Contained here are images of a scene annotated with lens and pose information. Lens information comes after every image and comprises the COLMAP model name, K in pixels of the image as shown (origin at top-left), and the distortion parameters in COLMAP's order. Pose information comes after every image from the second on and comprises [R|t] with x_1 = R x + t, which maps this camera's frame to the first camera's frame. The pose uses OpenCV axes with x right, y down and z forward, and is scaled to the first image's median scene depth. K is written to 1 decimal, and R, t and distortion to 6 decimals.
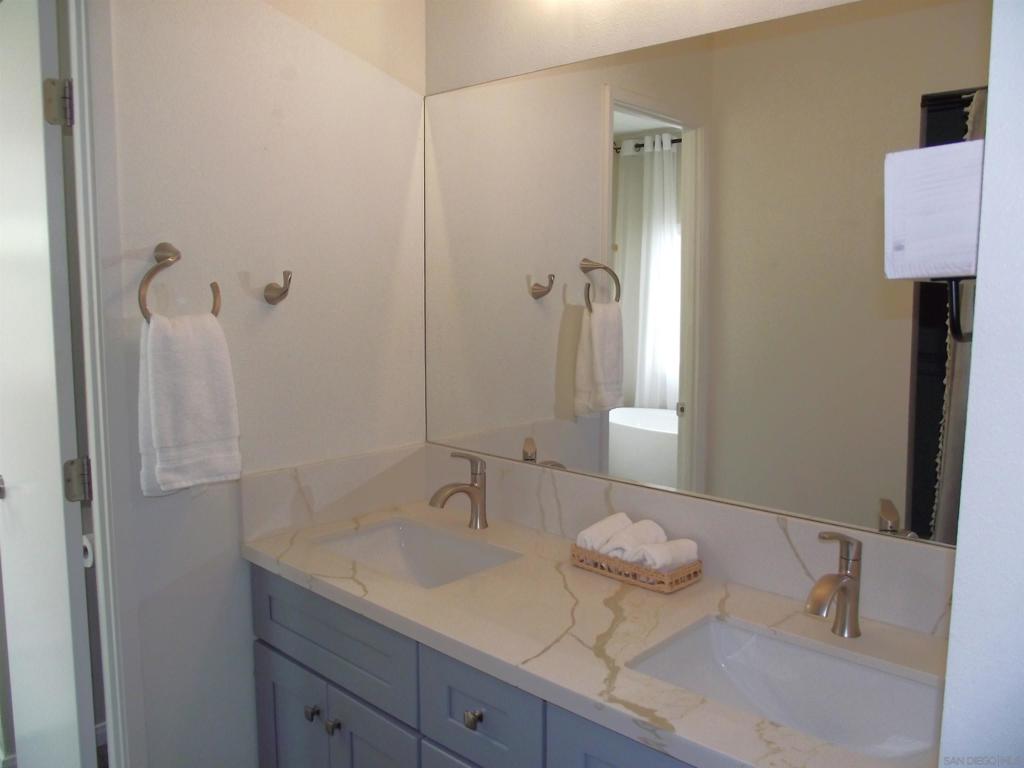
lens RADIAL K [[816.3, 0, 512.9], [0, 816.3, 380.3], [0, 0, 1]] dist [-0.075077, 0.027832]
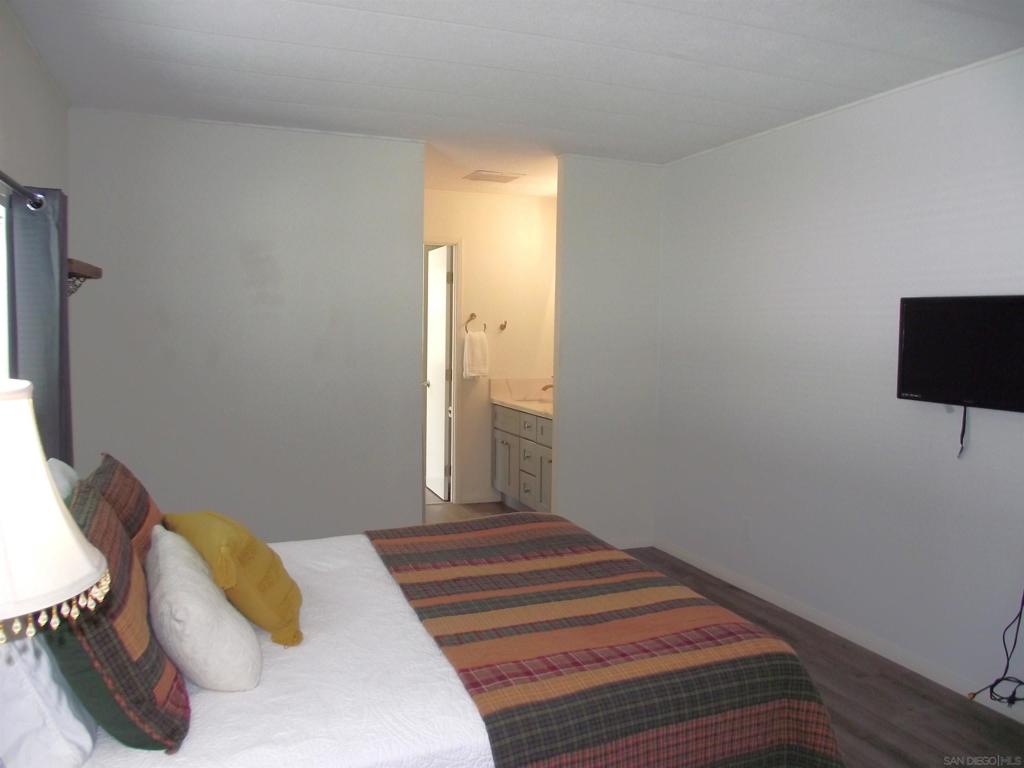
lens RADIAL K [[816.3, 0, 507.8], [0, 816.3, 385.5], [0, 0, 1]] dist [-0.075077, 0.027832]
pose [[0.912444, 0.017204, -0.408839, 1.258411], [-0.045292, 0.997223, -0.059119, 0.378186], [0.406686, 0.072460, 0.910690, -2.338862]]
